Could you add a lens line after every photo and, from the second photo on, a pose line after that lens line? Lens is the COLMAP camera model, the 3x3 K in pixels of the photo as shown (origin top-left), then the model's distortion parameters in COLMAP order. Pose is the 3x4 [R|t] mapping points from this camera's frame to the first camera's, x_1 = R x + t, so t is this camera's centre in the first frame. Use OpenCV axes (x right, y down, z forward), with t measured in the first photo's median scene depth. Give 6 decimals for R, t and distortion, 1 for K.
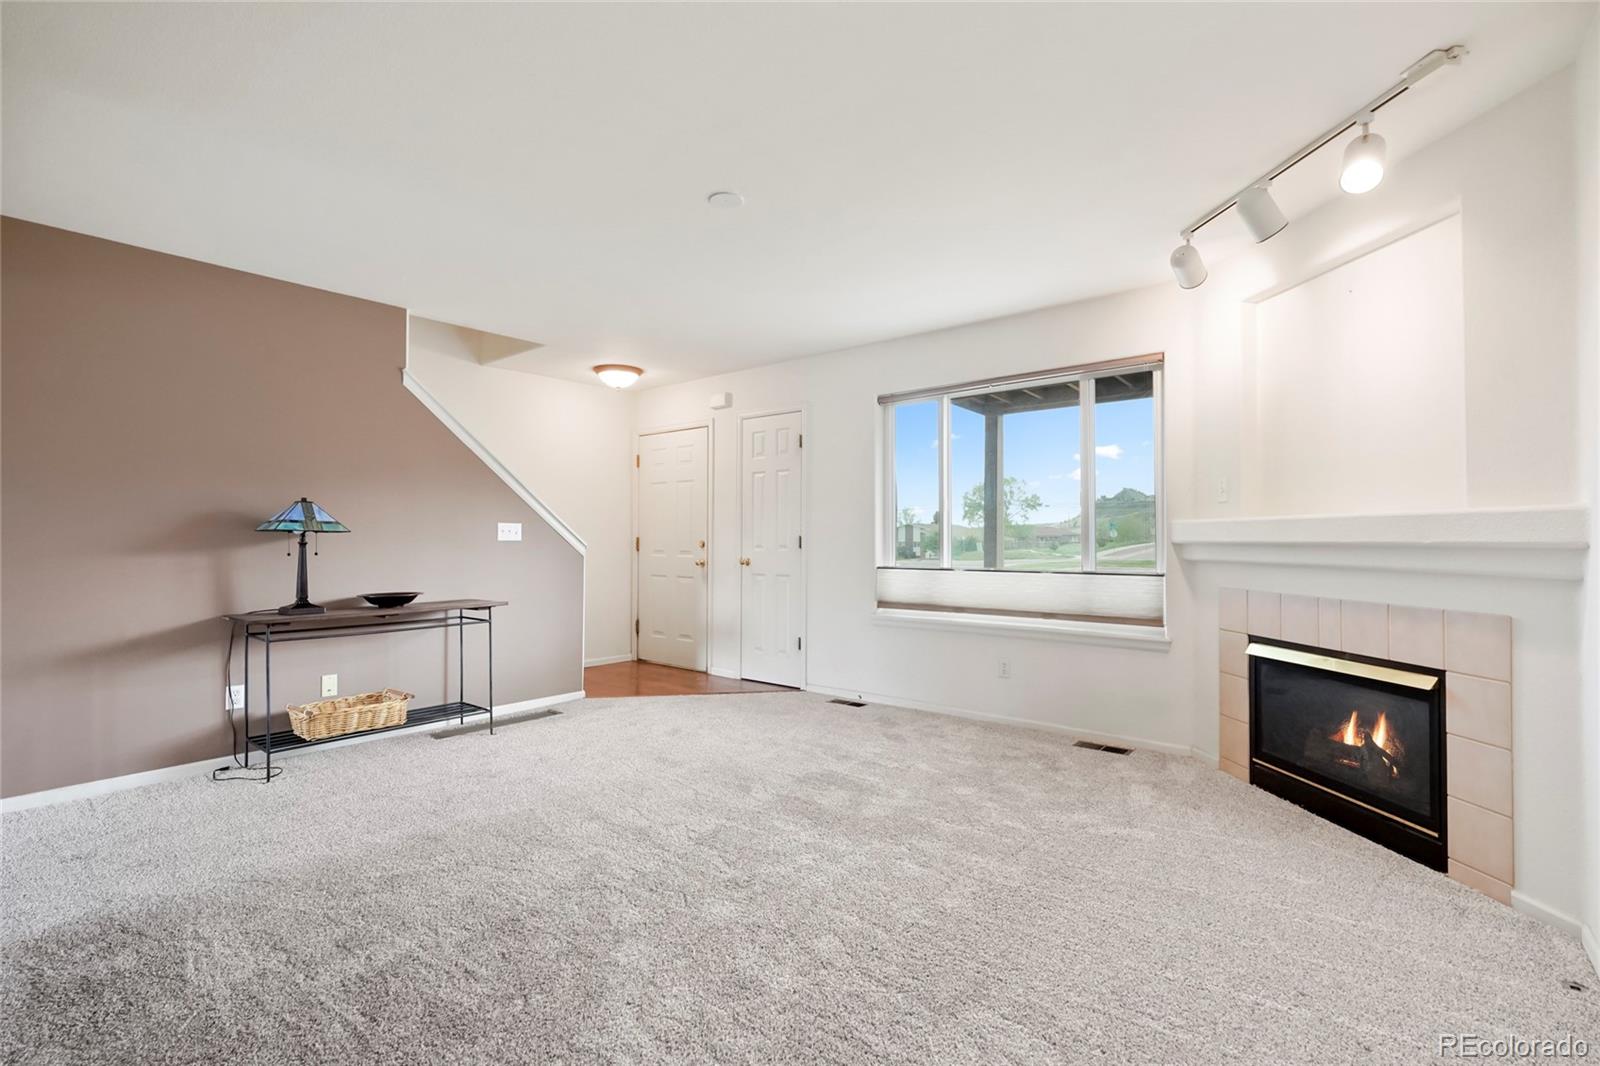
lens RADIAL K [[738.5, 0, 804.5], [0, 738.5, 534.7], [0, 0, 1]] dist [0.004037, 0.002401]
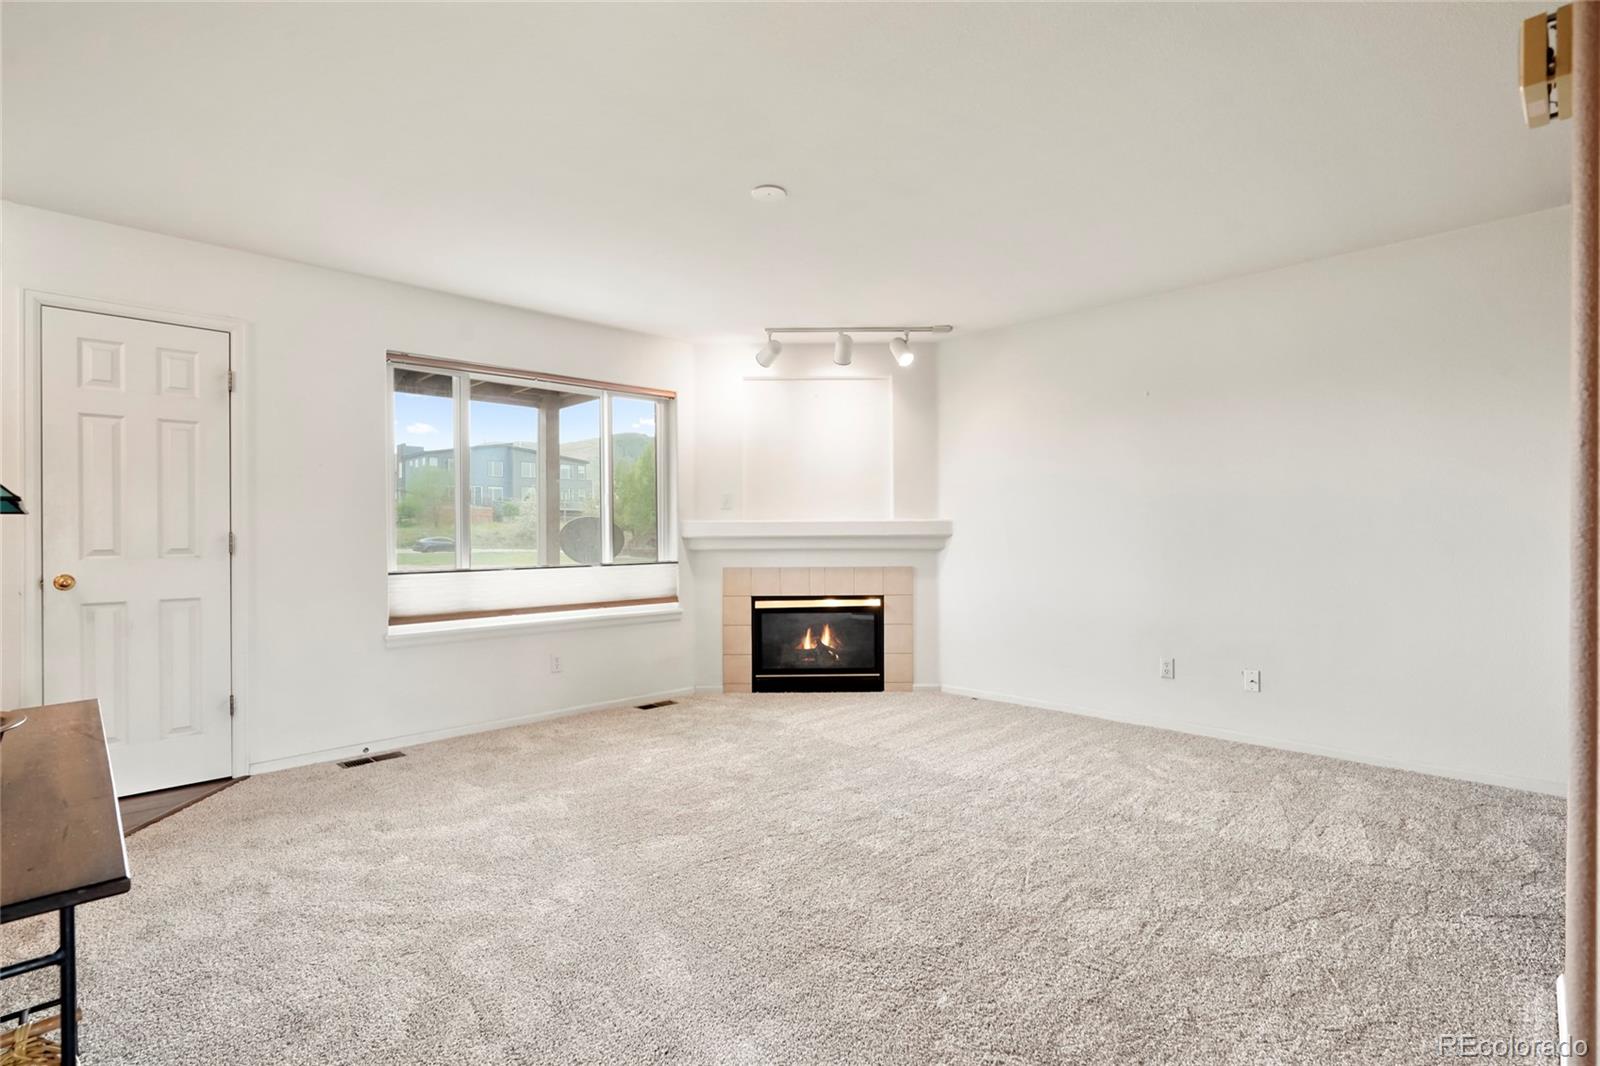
lens RADIAL K [[784.1, 0, 783.2], [0, 784.1, 535.4], [0, 0, 1]] dist [-0.008858, 0.006089]
pose [[0.101029, -0.004407, 0.994874, -1.043156], [0.000740, 0.999990, 0.004355, 0.001660], [-0.994883, 0.000297, 0.101031, 0.793035]]
